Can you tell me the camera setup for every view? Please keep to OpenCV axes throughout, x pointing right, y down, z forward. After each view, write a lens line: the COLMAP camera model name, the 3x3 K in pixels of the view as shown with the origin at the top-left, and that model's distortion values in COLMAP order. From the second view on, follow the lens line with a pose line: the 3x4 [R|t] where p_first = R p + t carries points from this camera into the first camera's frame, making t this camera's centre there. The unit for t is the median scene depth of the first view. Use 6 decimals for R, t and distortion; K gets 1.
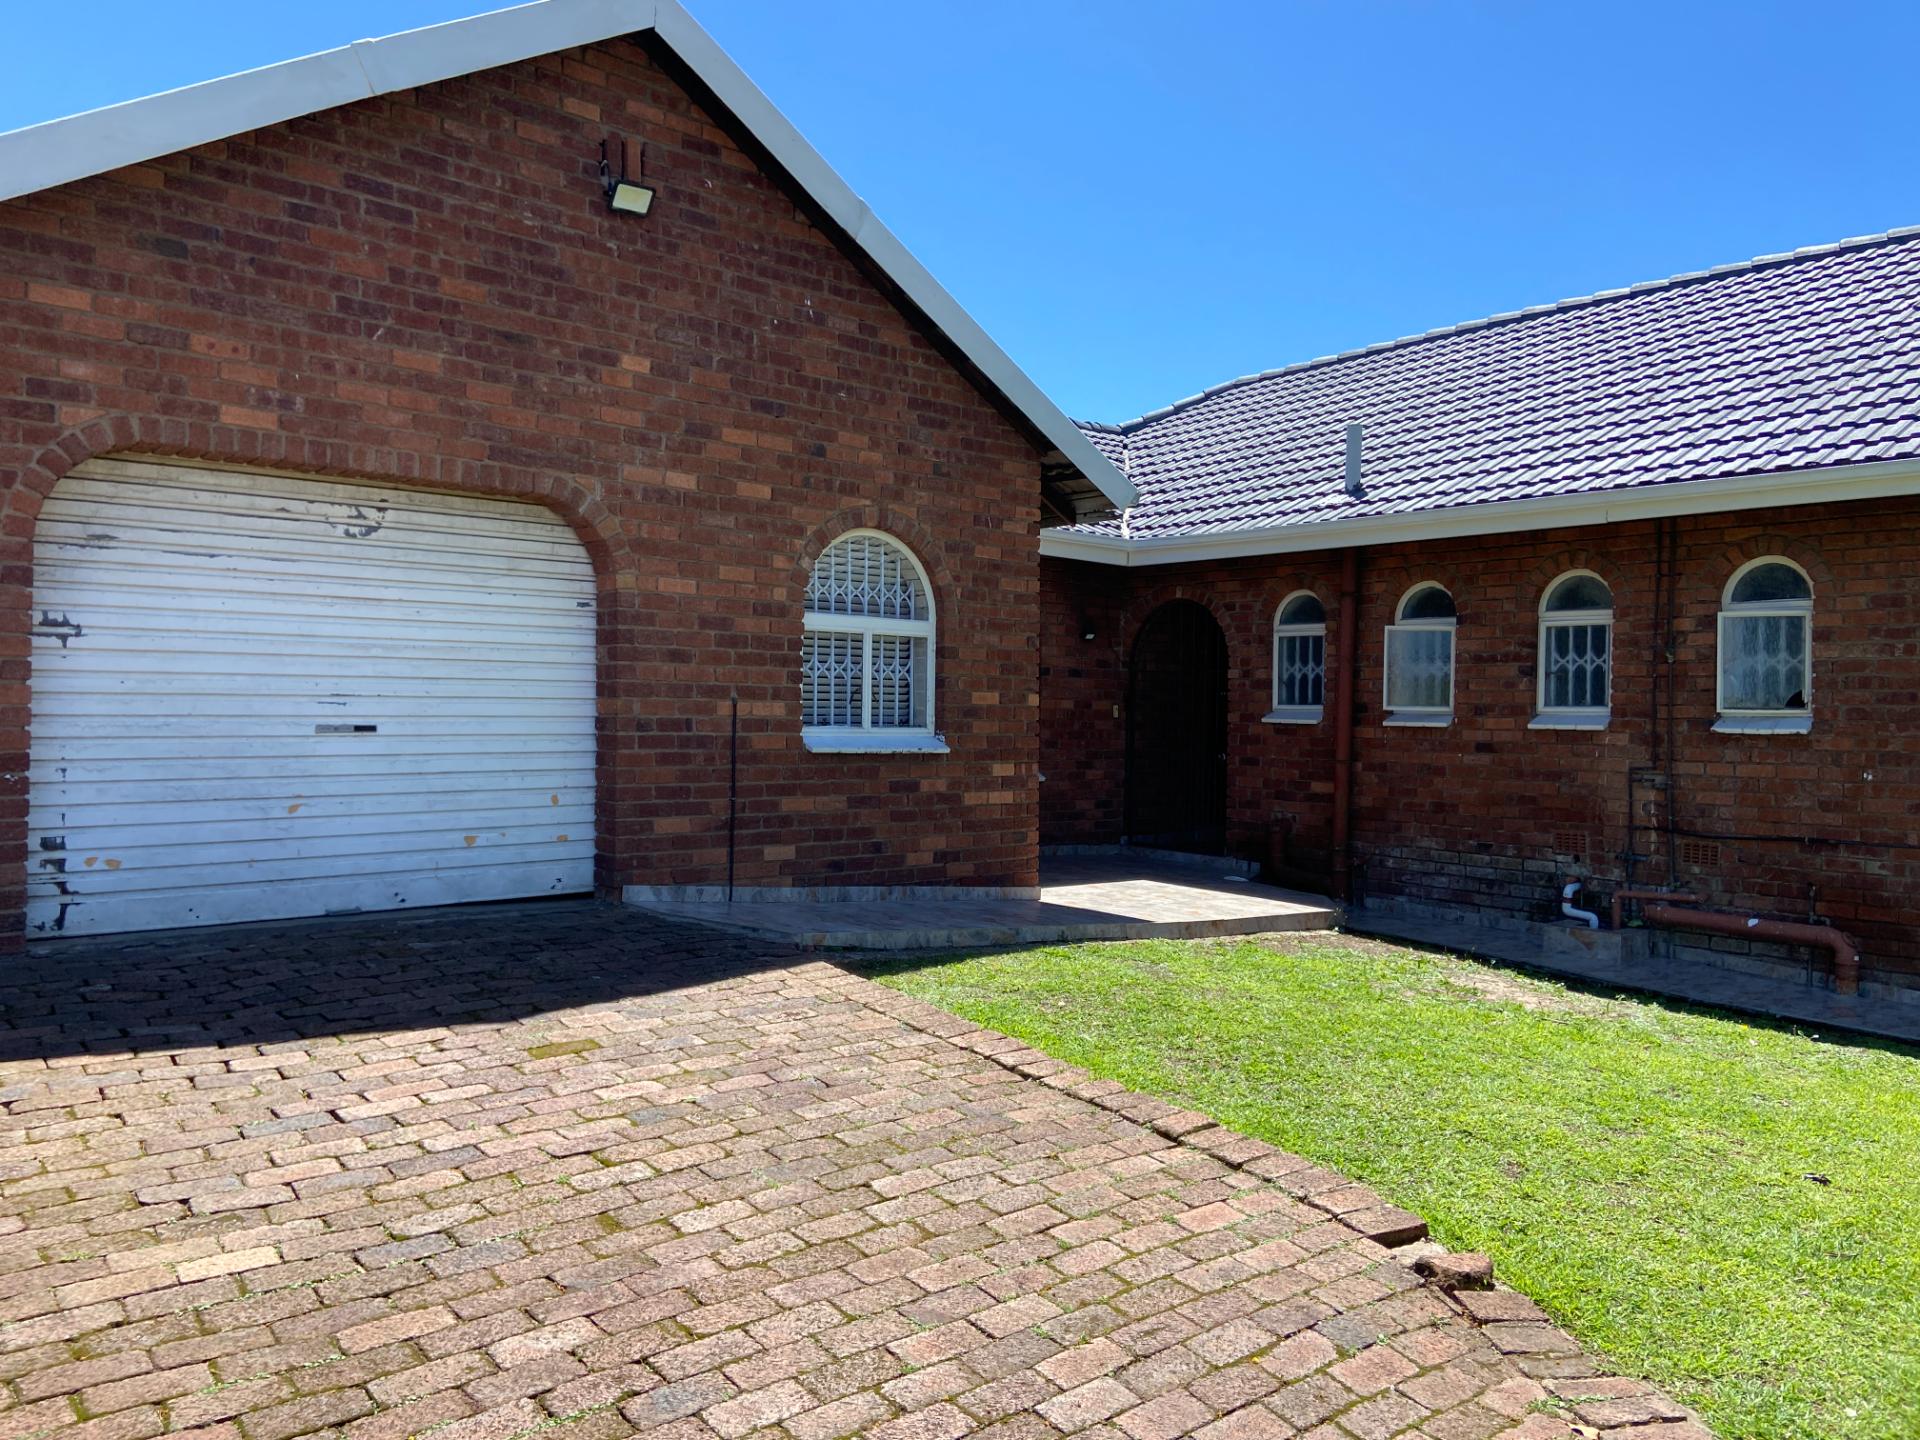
lens RADIAL K [[1430.7, 0, 950.1], [0, 1430.7, 720.3], [0, 0, 1]] dist [0.110109, -0.132559]
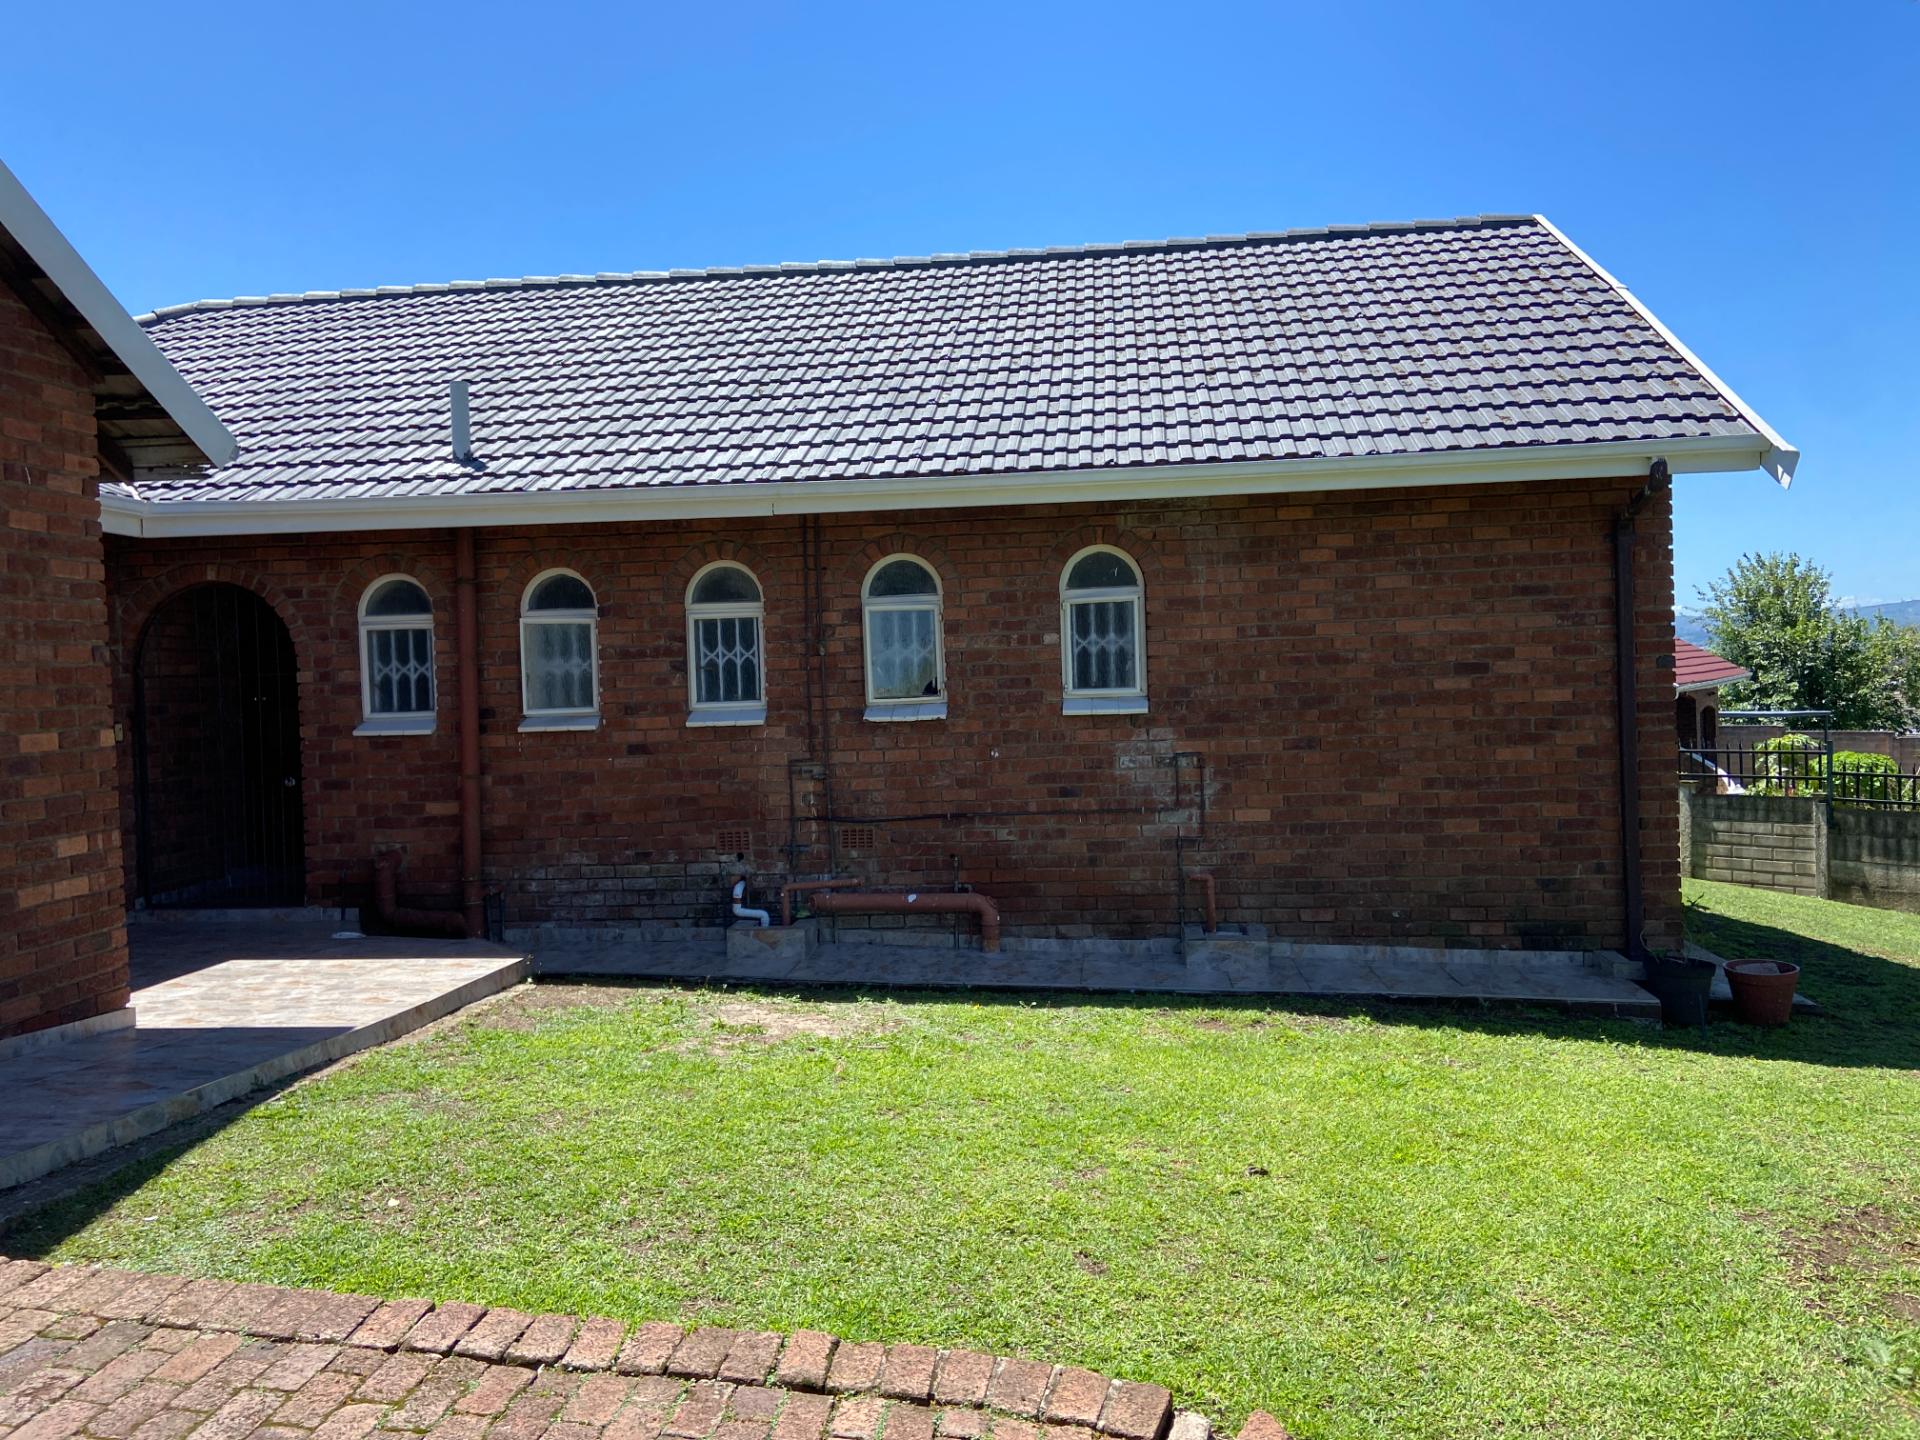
lens RADIAL K [[1430.7, 0, 974.0], [0, 1430.7, 710.3], [0, 0, 1]] dist [0.110109, -0.132559]
pose [[0.713695, -0.060328, 0.697854, -0.131068], [0.048996, 0.998144, 0.036179, -0.031971], [-0.698741, 0.008371, 0.715326, 0.208160]]
